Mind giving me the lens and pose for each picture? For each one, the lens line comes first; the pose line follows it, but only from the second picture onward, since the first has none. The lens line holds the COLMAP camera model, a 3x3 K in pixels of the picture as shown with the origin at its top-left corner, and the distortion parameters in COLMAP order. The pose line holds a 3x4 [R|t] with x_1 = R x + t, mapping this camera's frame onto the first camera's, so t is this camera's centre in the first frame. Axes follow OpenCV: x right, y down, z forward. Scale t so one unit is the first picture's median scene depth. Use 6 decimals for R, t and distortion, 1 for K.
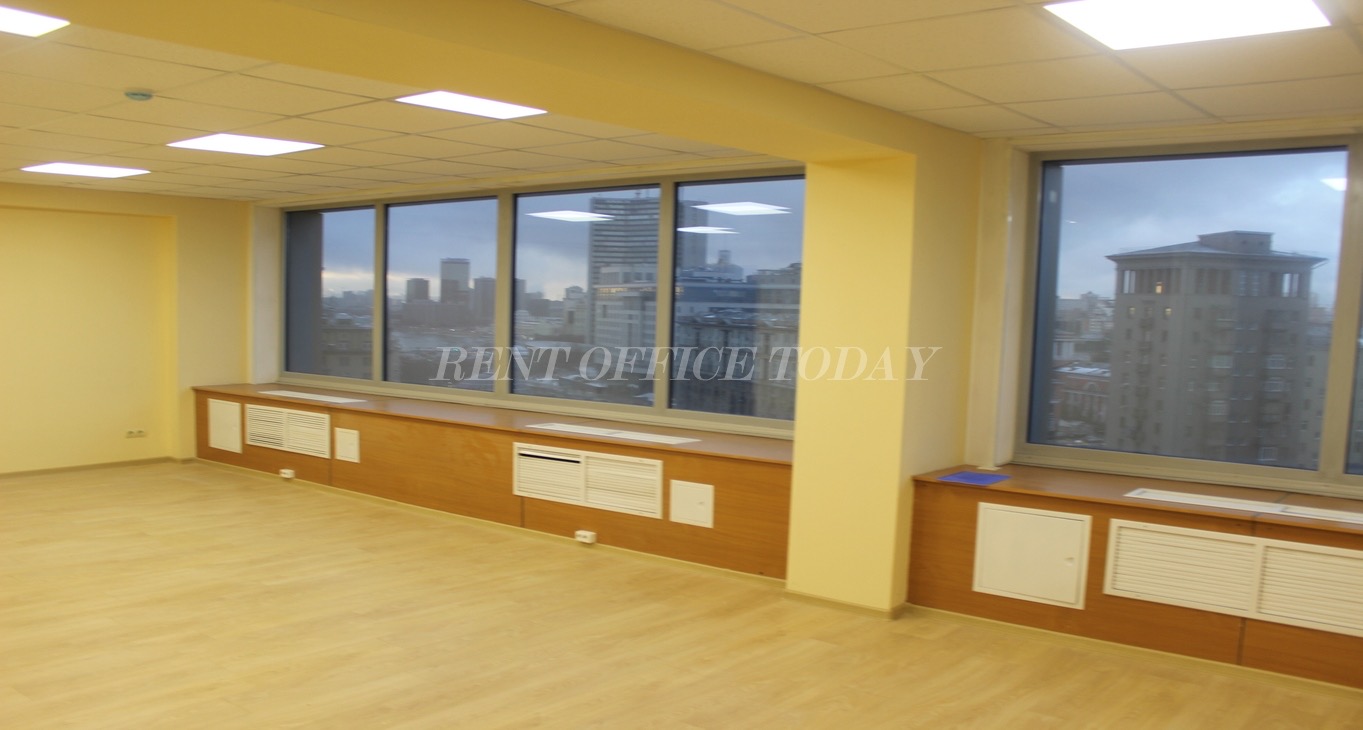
lens RADIAL K [[1168.0, 0, 677.5], [0, 1168.0, 345.7], [0, 0, 1]] dist [-0.140808, 0.144542]
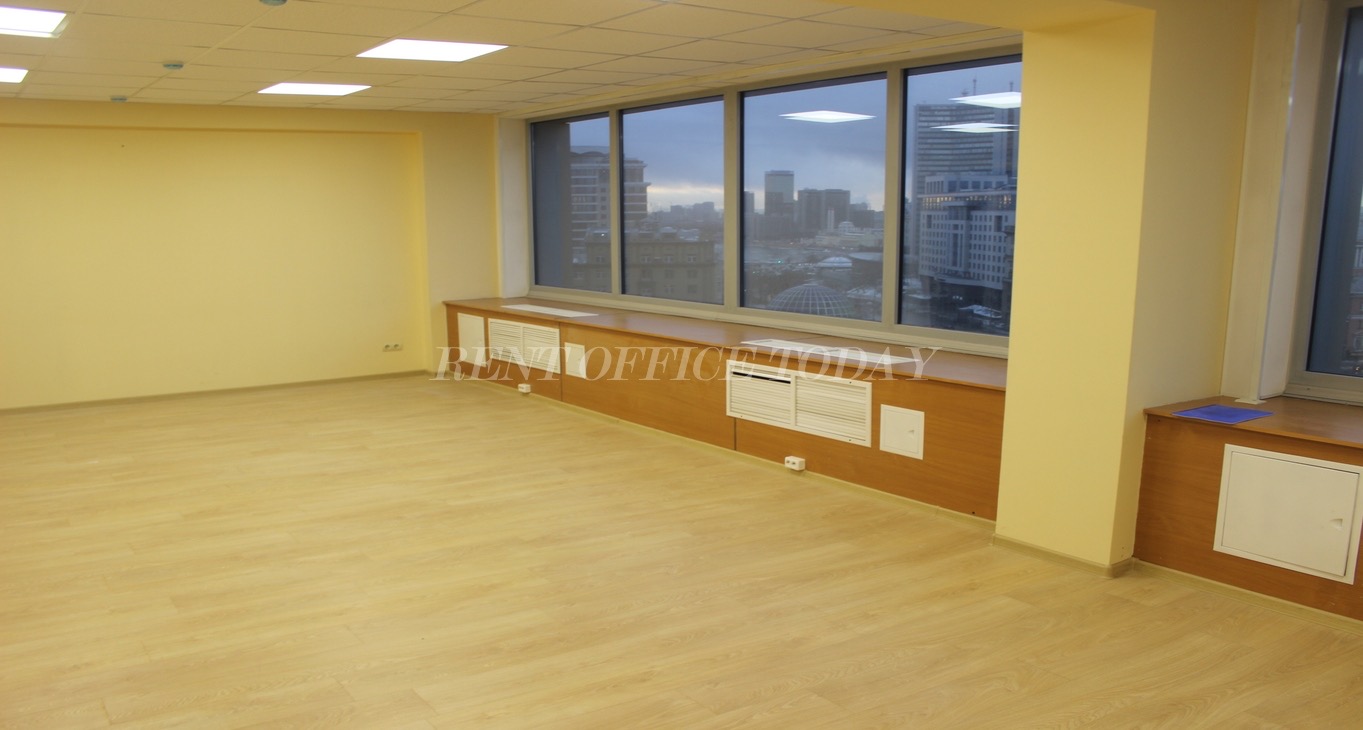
lens RADIAL K [[1168.0, 0, 677.1], [0, 1168.0, 372.5], [0, 0, 1]] dist [-0.140808, 0.144542]
pose [[0.961541, 0.015765, -0.274208, 0.067843], [0.011296, 0.995237, 0.096830, 0.001724], [0.274429, -0.096204, 0.956783, 0.078428]]
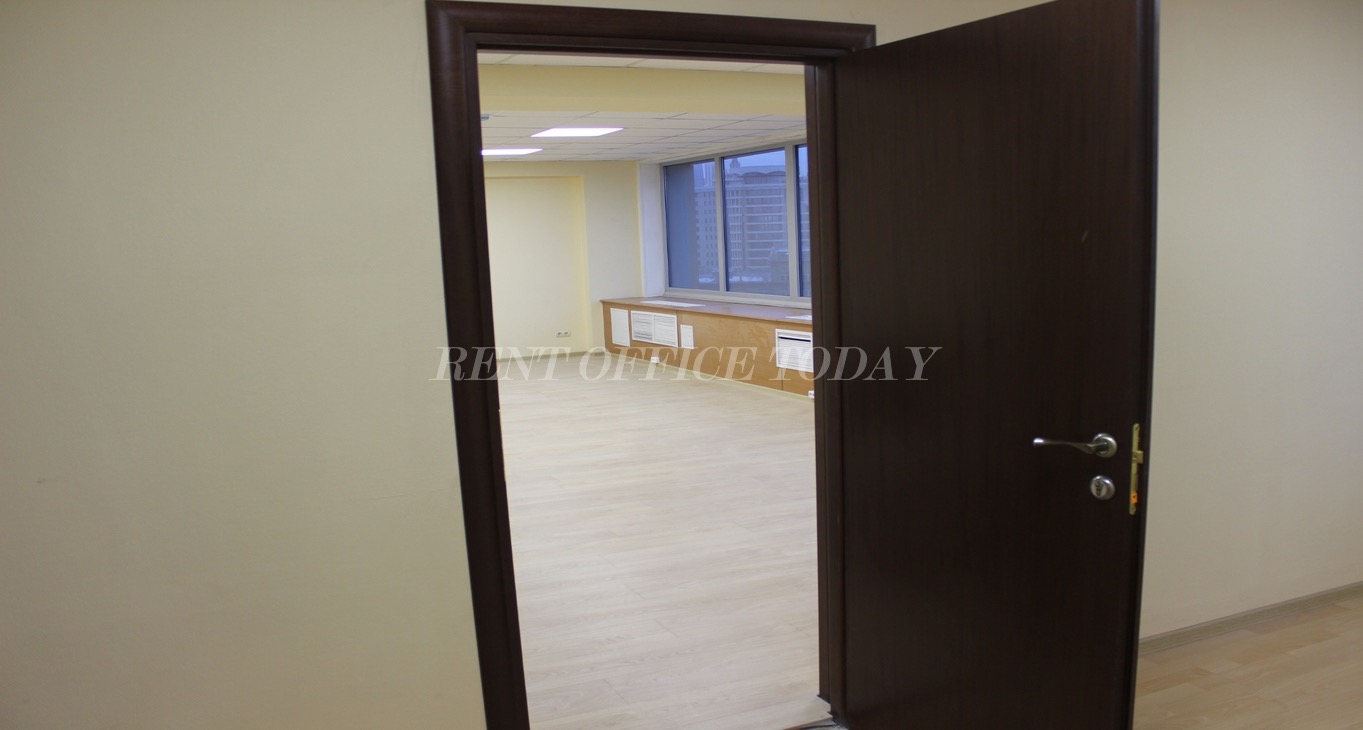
lens RADIAL K [[1168.0, 0, 679.7], [0, 1168.0, 359.8], [0, 0, 1]] dist [-0.140808, 0.144542]
pose [[0.905527, 0.002053, -0.424283, 0.297663], [0.029178, 0.997320, 0.067098, 0.019969], [0.423284, -0.073138, 0.903040, -0.263586]]
